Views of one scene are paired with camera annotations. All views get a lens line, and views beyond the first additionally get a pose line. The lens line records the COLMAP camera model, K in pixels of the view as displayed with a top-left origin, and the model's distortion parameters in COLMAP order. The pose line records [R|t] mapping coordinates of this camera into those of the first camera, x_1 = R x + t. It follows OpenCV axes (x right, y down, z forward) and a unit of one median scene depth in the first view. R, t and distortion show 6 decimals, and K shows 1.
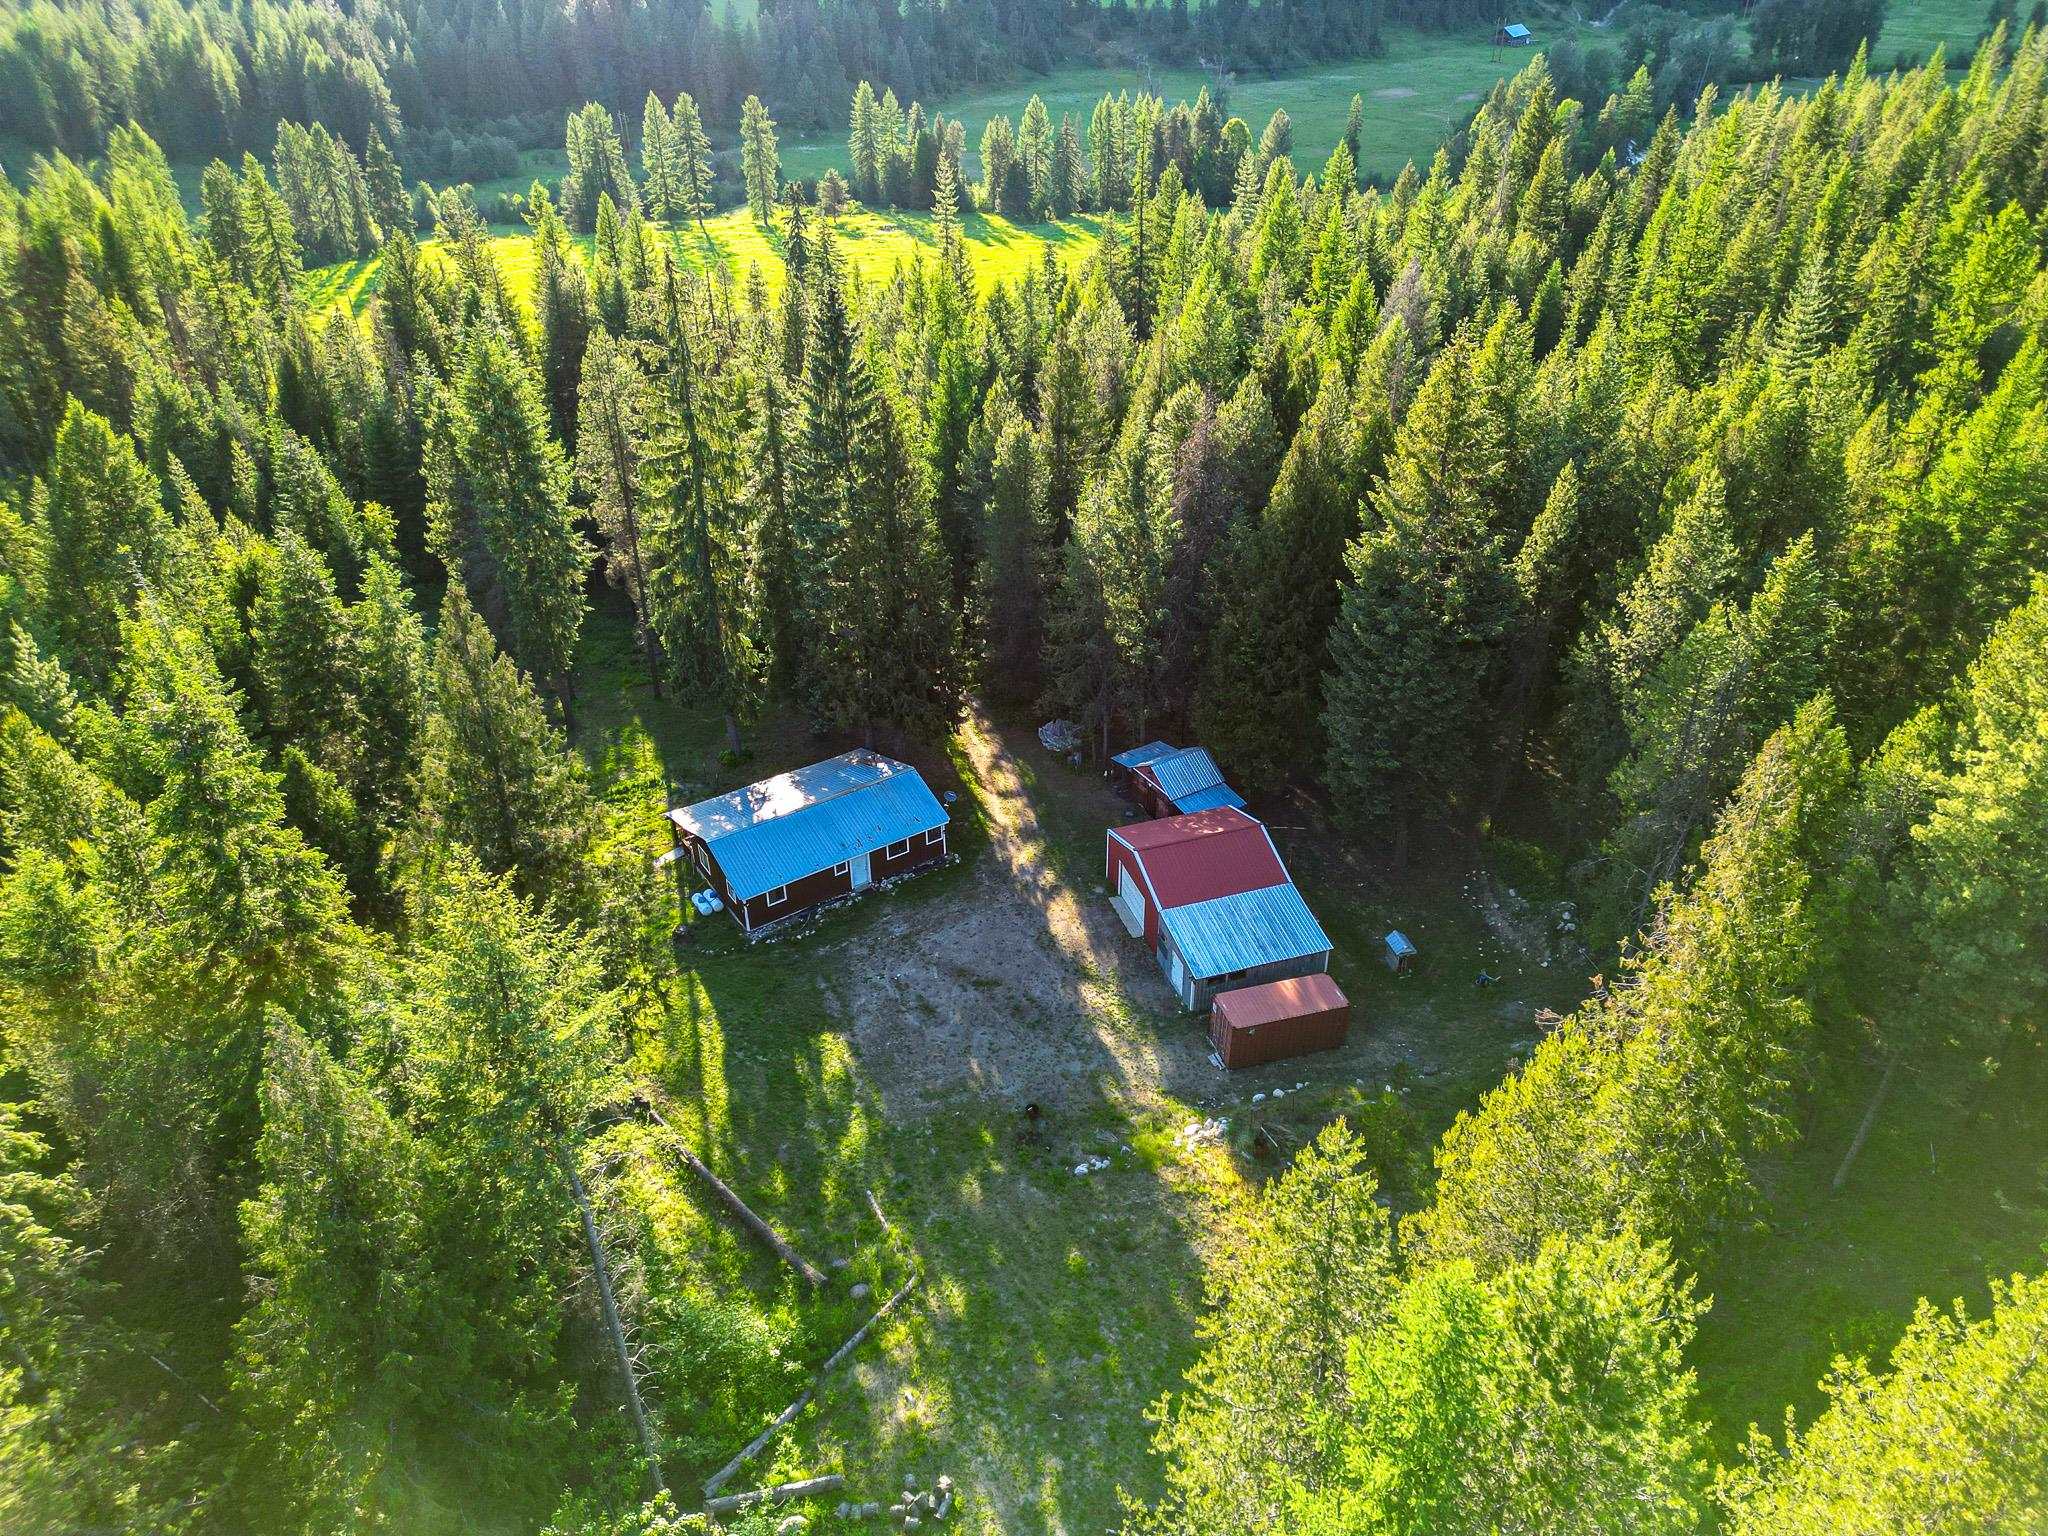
lens RADIAL K [[1358.4, 0, 1024.0], [0, 1358.4, 768.0], [0, 0, 1]] dist [0.001259, -0.000528]
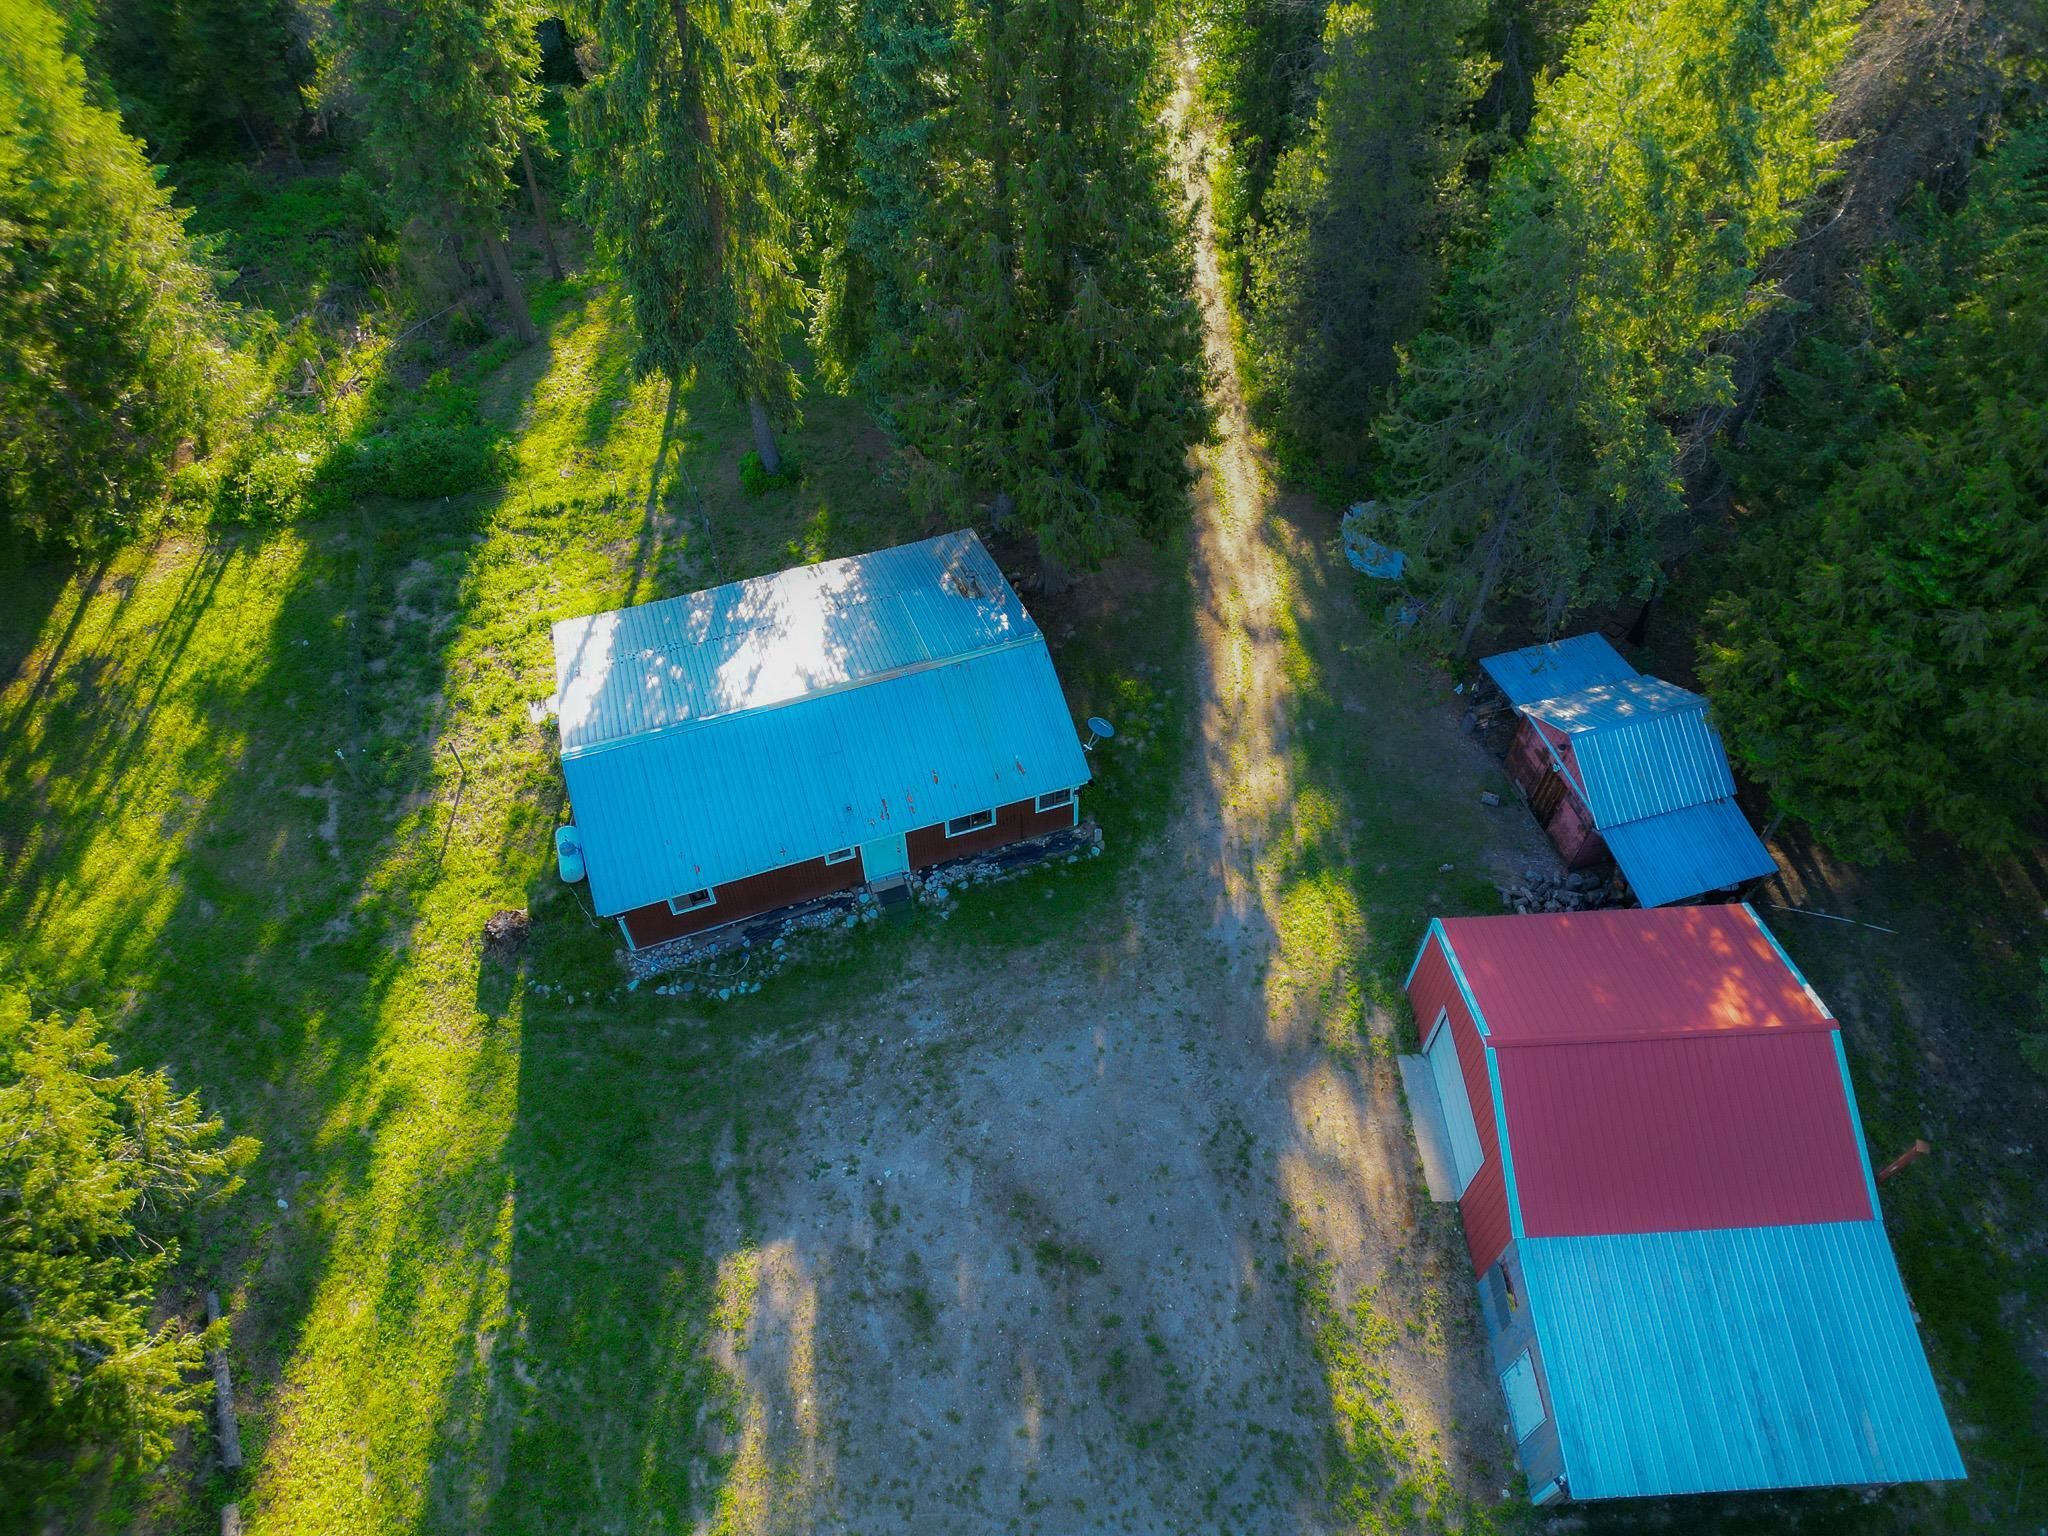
lens RADIAL K [[1358.4, 0, 1024.0], [0, 1358.4, 768.0], [0, 0, 1]] dist [0.001259, -0.000528]
pose [[0.965239, 0.207632, -0.158753, -0.004240], [-0.138538, 0.921483, 0.362873, -0.131833], [0.221632, -0.328266, 0.918216, 0.585178]]
